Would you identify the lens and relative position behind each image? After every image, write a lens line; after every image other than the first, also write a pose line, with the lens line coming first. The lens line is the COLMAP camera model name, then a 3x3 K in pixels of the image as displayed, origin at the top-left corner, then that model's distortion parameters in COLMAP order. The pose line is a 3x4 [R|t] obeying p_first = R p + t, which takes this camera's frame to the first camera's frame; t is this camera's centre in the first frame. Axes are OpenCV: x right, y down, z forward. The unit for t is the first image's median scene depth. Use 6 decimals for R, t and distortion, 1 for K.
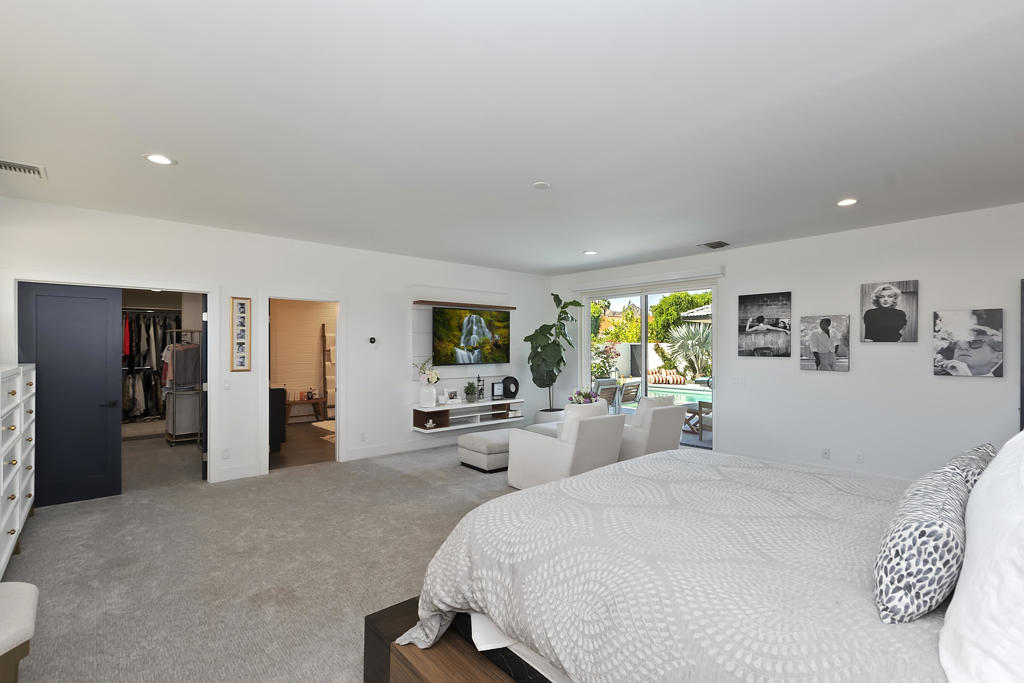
lens RADIAL K [[473.2, 0, 512.0], [0, 473.2, 341.5], [0, 0, 1]] dist [0.014093, 0.000112]
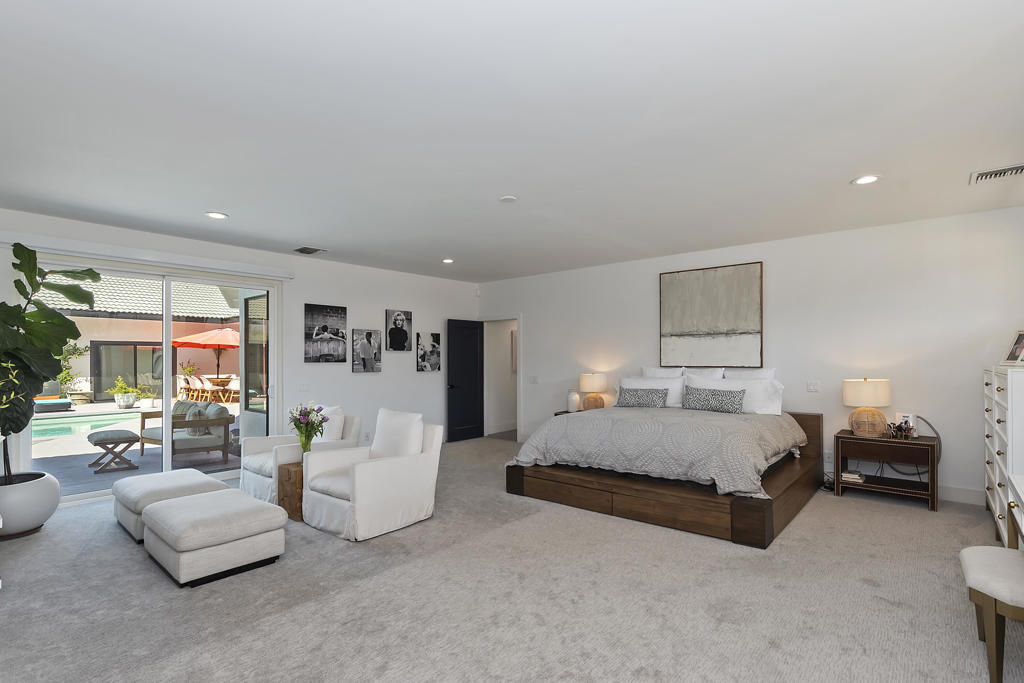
lens RADIAL K [[488.6, 0, 516.4], [0, 488.6, 357.5], [0, 0, 1]] dist [-0.001806, -0.000312]
pose [[-0.140064, -0.001655, 0.990141, -0.653857], [-0.012968, 0.999916, -0.000163, 0.014775], [-0.990058, -0.012863, -0.140073, 0.721438]]
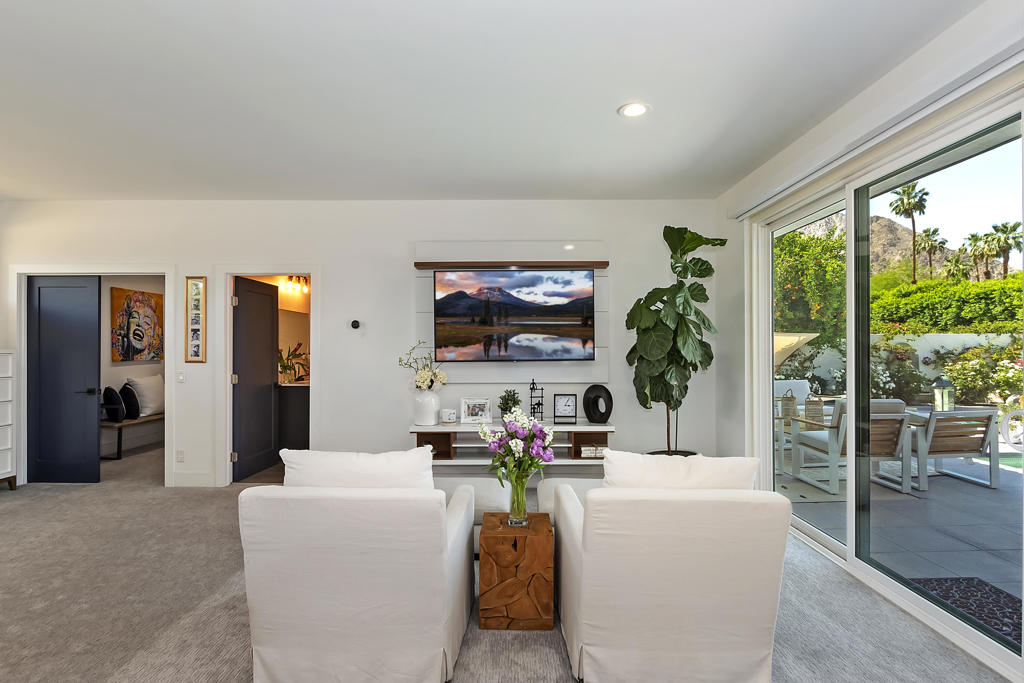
lens RADIAL K [[523.0, 0, 511.5], [0, 523.0, 347.3], [0, 0, 1]] dist [-0.006071, -0.001607]
pose [[0.750221, -0.004629, -0.661171, 0.451891], [0.010471, 0.999933, 0.004881, 0.034459], [0.661104, -0.010585, 0.750220, 0.630401]]
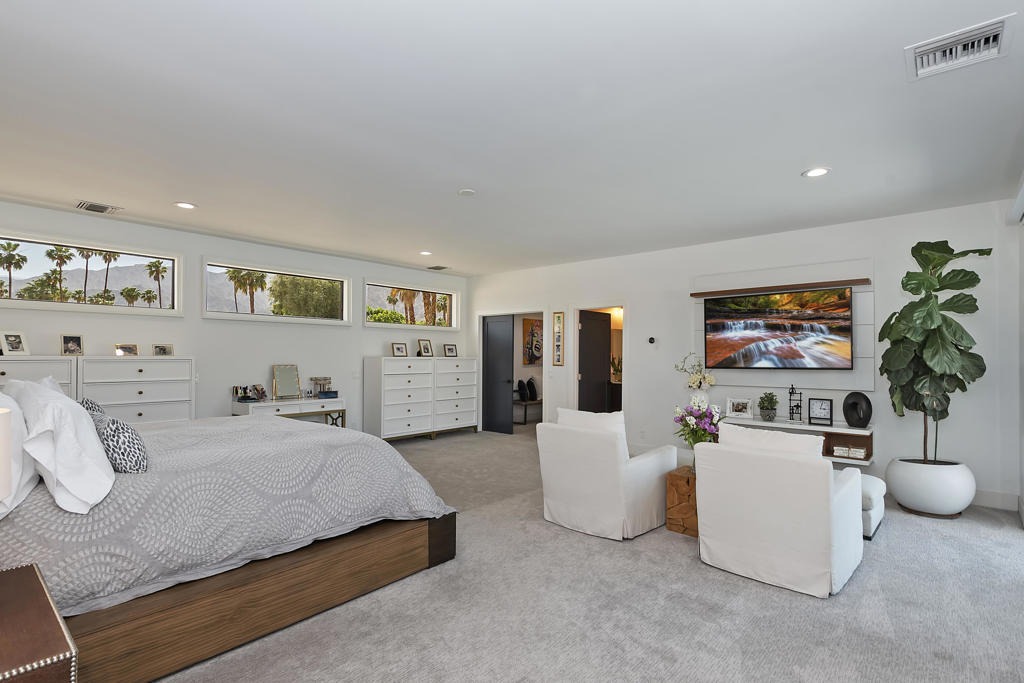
lens RADIAL K [[499.8, 0, 511.0], [0, 499.8, 353.0], [0, 0, 1]] dist [0.003185, 0.000415]
pose [[0.127988, -0.006852, -0.991752, 0.796582], [0.008873, 0.999944, -0.005763, 0.030994], [0.991736, -0.008062, 0.128041, 0.638887]]
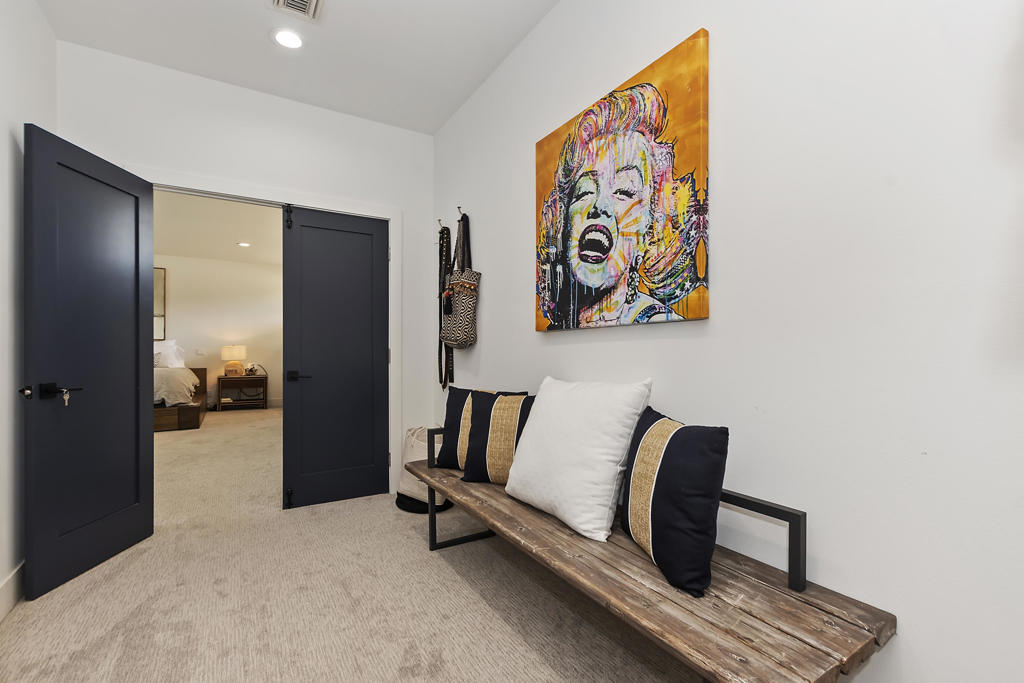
lens RADIAL K [[474.6, 0, 514.7], [0, 474.6, 356.1], [0, 0, 1]] dist [0.003027, -0.000806]
pose [[-0.983775, -0.004070, 0.179363, -1.054760], [-0.005843, 0.999939, -0.009359, 0.088727], [-0.179314, -0.010256, -0.983738, 1.337003]]
